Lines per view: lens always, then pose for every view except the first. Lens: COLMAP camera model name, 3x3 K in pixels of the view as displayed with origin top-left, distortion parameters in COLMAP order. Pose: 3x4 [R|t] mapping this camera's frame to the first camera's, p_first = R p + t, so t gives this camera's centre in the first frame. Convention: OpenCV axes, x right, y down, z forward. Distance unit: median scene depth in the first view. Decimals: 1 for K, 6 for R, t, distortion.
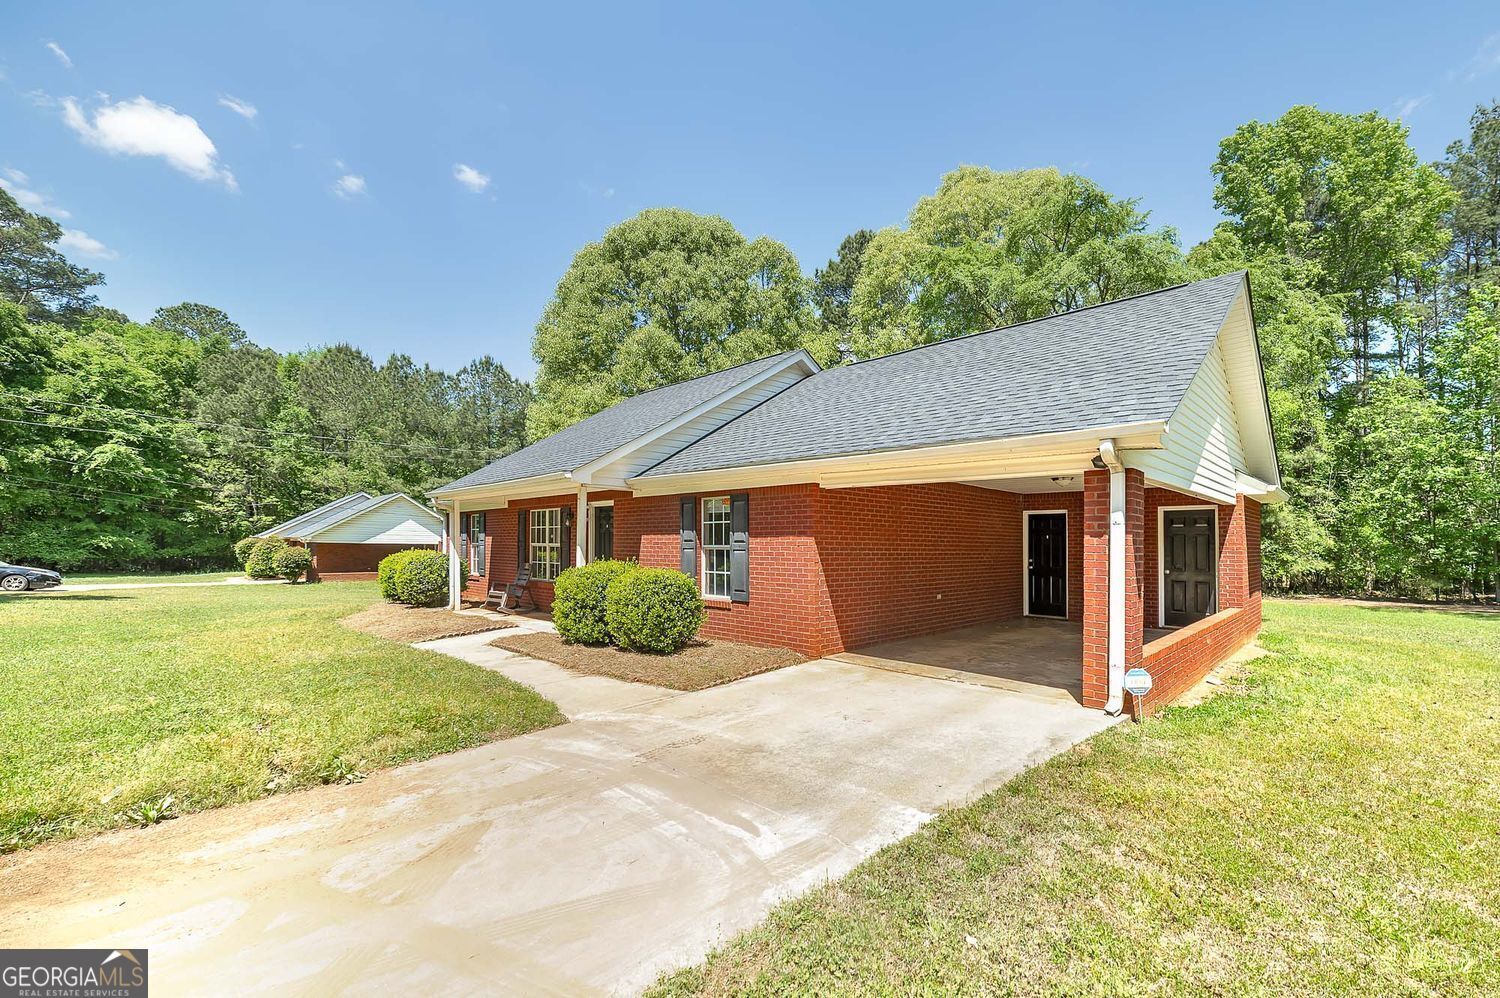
lens RADIAL K [[584.2, 0, 742.8], [0, 584.2, 518.7], [0, 0, 1]] dist [-0.001743, 0.000068]
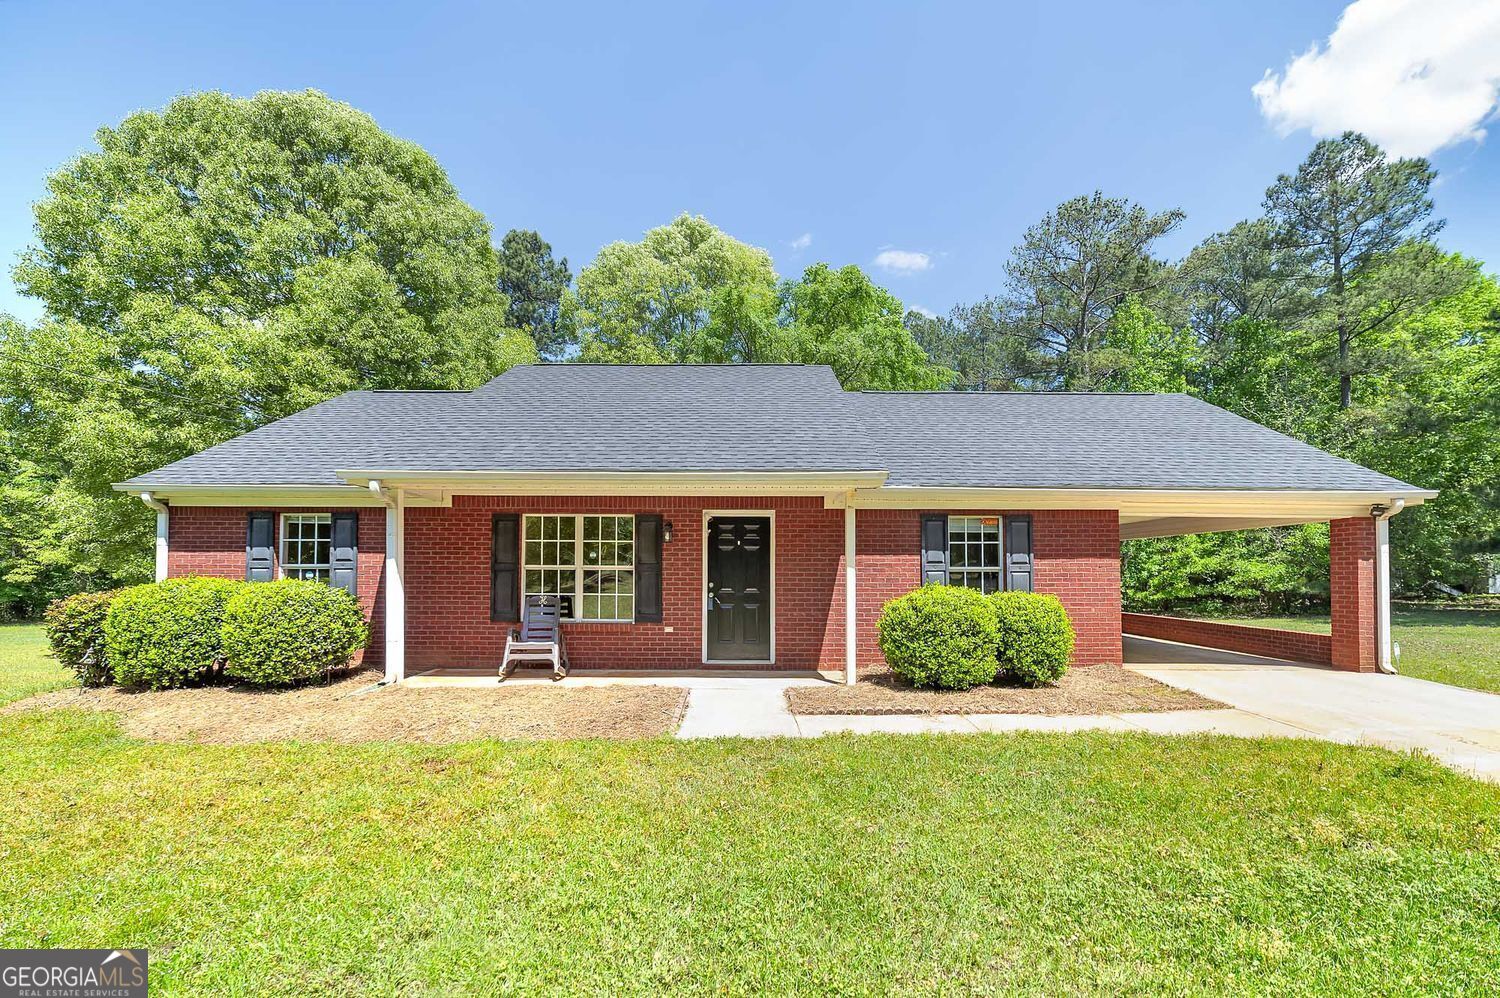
lens RADIAL K [[584.2, 0, 742.8], [0, 584.2, 518.7], [0, 0, 1]] dist [-0.001743, 0.000068]
pose [[0.748162, 0.046380, 0.661893, -0.620737], [-0.026197, 0.998841, -0.040380, 0.010073], [-0.662999, 0.012871, 0.748510, 0.350924]]
